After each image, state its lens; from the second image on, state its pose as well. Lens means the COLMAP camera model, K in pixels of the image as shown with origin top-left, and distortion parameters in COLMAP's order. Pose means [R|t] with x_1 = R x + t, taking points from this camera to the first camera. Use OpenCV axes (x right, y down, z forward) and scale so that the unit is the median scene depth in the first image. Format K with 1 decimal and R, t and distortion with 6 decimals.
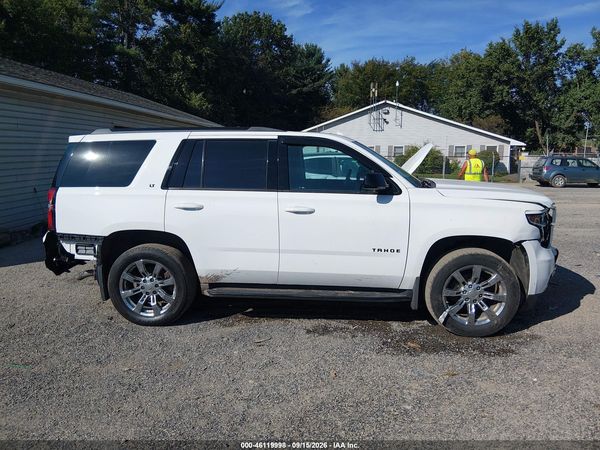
lens RADIAL K [[451.3, 0, 297.1], [0, 451.3, 225.0], [0, 0, 1]] dist [0.103364, -0.170045]
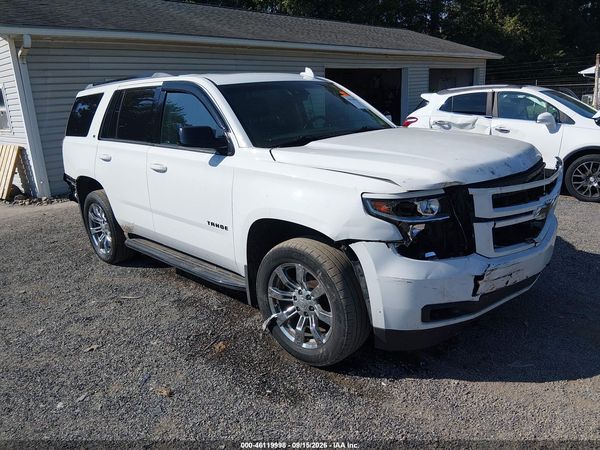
lens RADIAL K [[451.3, 0, 297.1], [0, 451.3, 225.0], [0, 0, 1]] dist [0.103364, -0.170045]
pose [[0.770154, 0.138900, -0.622551, 0.763774], [-0.055565, 0.986901, 0.151453, -0.069846], [0.635433, -0.082050, 0.767784, 0.453953]]
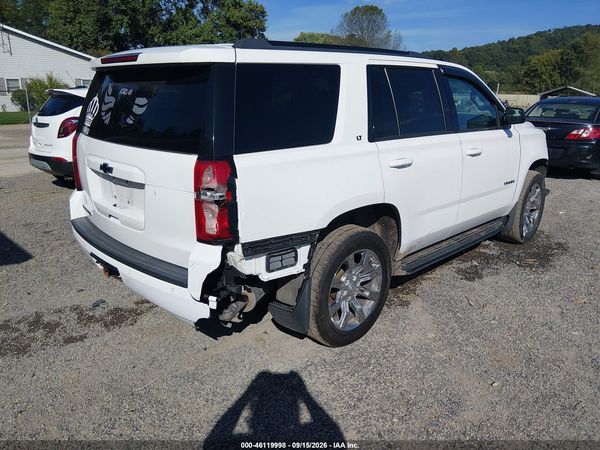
lens RADIAL K [[451.3, 0, 297.1], [0, 451.3, 225.0], [0, 0, 1]] dist [0.103364, -0.170045]
pose [[0.653819, -0.212100, 0.726316, -0.878170], [0.112113, 0.976469, 0.184227, -0.094411], [-0.748299, -0.039022, 0.662213, 0.630955]]
